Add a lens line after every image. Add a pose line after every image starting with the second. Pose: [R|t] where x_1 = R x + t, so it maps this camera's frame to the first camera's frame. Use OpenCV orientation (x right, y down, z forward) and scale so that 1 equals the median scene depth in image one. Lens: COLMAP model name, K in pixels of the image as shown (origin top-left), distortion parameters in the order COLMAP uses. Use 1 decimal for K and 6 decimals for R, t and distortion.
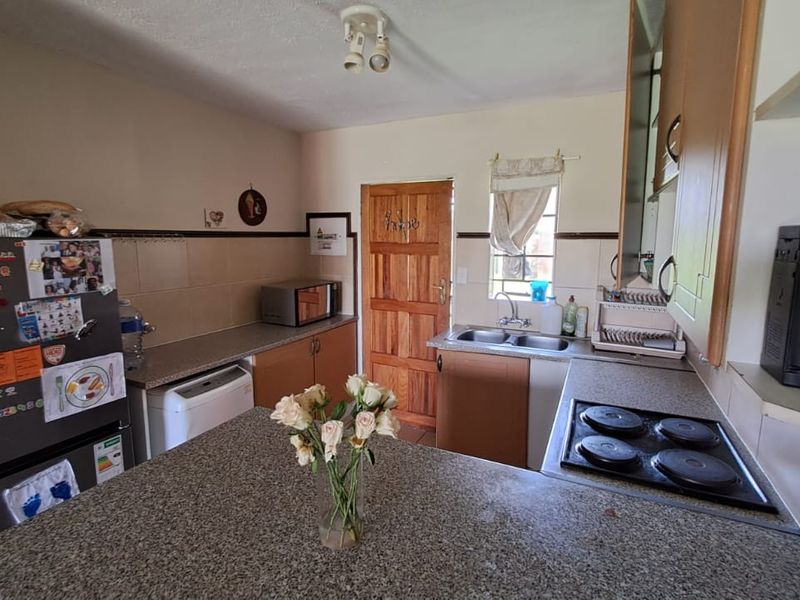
lens RADIAL K [[427.8, 0, 399.6], [0, 427.8, 296.1], [0, 0, 1]] dist [0.001184, -0.001372]
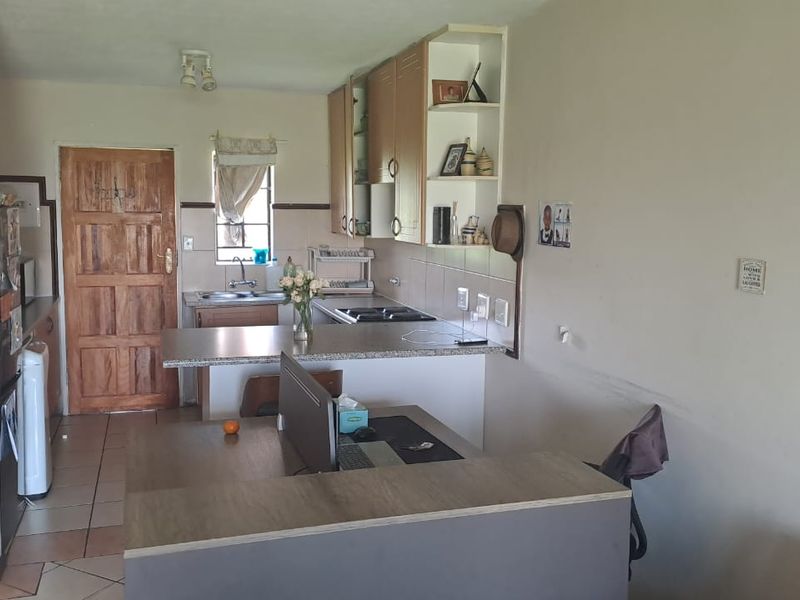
lens RADIAL K [[802.9, 0, 400.1], [0, 802.9, 298.7], [0, 0, 1]] dist [0.116561, -0.223446]
pose [[0.733100, -0.073988, 0.676085, -0.842343], [0.087331, 0.996077, 0.014312, 0.104165], [-0.674491, 0.048551, 0.736685, -0.803546]]
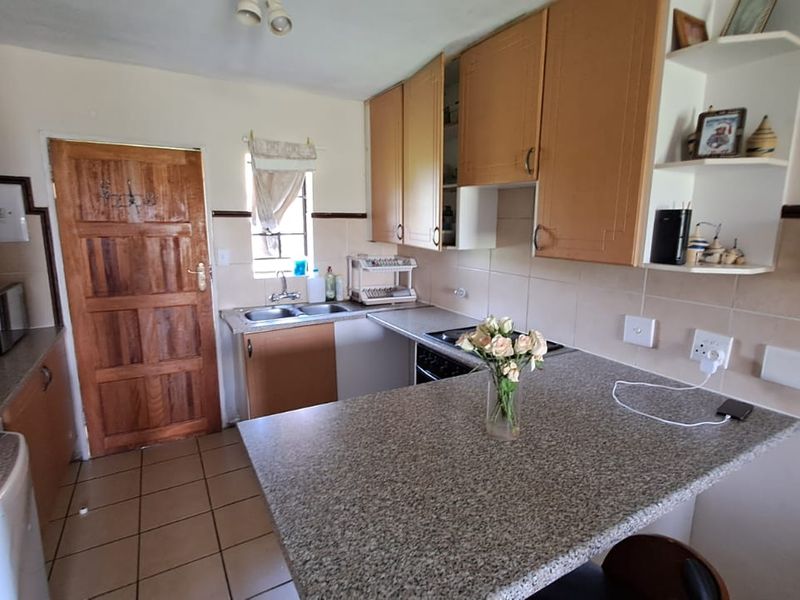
lens RADIAL K [[424.5, 0, 410.2], [0, 424.5, 299.8], [0, 0, 1]] dist [-0.002898, -0.000959]
pose [[0.548866, -0.150224, 0.822301, -0.425539], [0.109573, 0.988161, 0.107388, -0.011284], [-0.828698, 0.031160, 0.558828, 0.152405]]
